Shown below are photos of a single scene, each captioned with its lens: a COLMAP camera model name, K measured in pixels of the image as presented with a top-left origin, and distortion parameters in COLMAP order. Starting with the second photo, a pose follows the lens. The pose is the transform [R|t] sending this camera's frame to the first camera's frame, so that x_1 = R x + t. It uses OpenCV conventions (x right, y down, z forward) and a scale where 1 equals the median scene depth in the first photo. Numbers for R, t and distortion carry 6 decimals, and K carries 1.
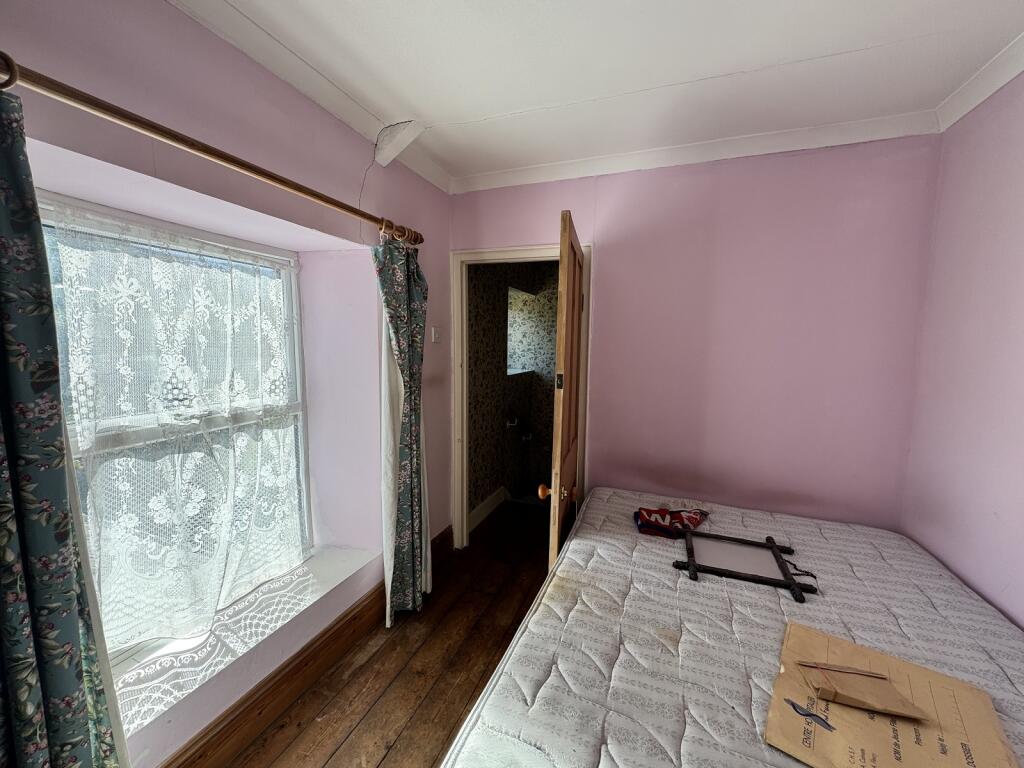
lens RADIAL K [[415.7, 0, 512.4], [0, 415.7, 385.3], [0, 0, 1]] dist [-0.002104, -0.000247]
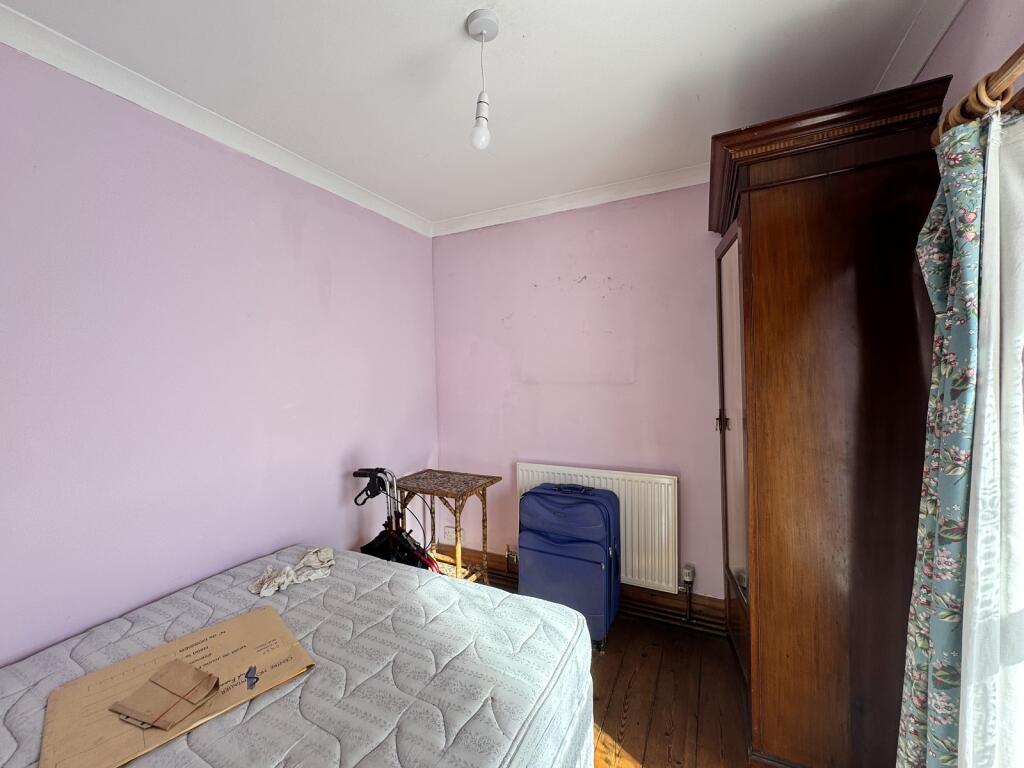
lens RADIAL K [[415.7, 0, 510.4], [0, 415.7, 384.2], [0, 0, 1]] dist [-0.002104, -0.000247]
pose [[-0.995718, 0.001028, 0.092435, -0.108743], [0.014547, 0.989222, 0.145698, -0.169952], [-0.091289, 0.146419, -0.985001, 1.904798]]
